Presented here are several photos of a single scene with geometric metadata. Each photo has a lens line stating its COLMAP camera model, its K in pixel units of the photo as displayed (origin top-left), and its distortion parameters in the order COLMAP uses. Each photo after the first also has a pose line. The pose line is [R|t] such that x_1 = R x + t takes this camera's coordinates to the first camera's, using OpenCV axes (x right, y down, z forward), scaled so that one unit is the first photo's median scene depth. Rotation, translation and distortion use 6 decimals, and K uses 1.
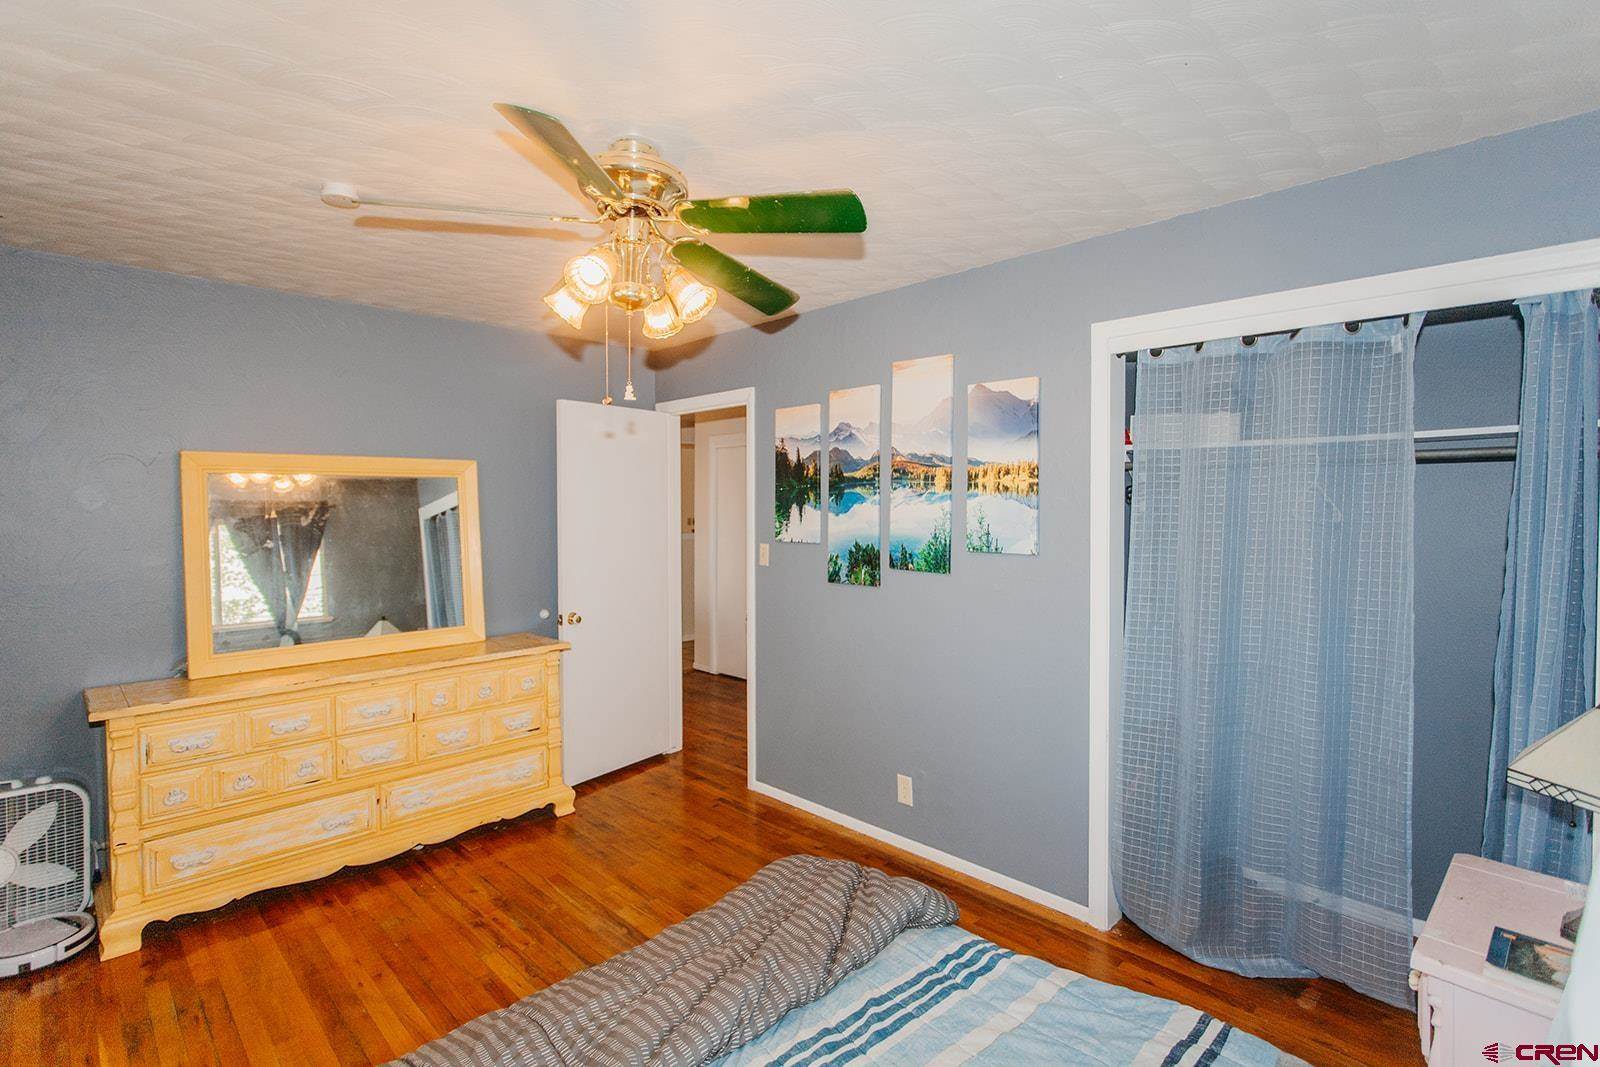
lens RADIAL K [[748.0, 0, 805.9], [0, 748.0, 521.7], [0, 0, 1]] dist [0.001759, 0.001085]
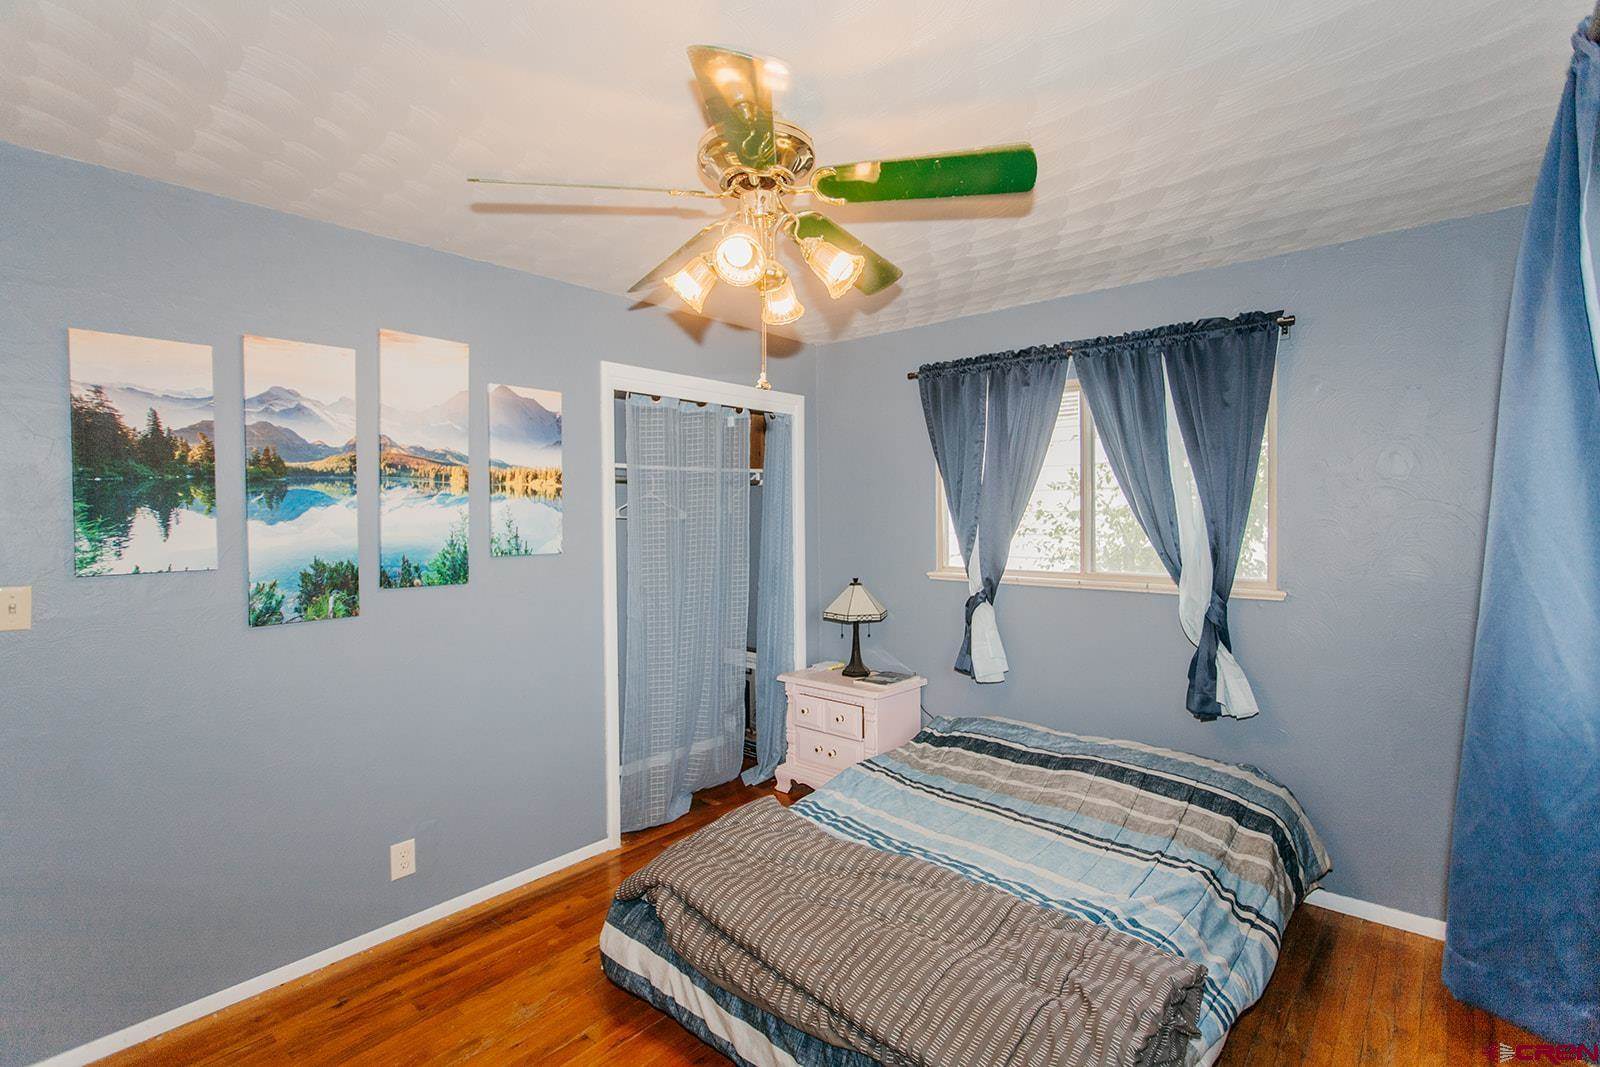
lens RADIAL K [[748.0, 0, 805.9], [0, 748.0, 521.7], [0, 0, 1]] dist [0.001759, 0.001085]
pose [[-0.059760, -0.012335, 0.998137, -0.719821], [0.029534, 0.999464, 0.014120, -0.006249], [-0.997776, 0.030323, -0.059364, 0.617198]]
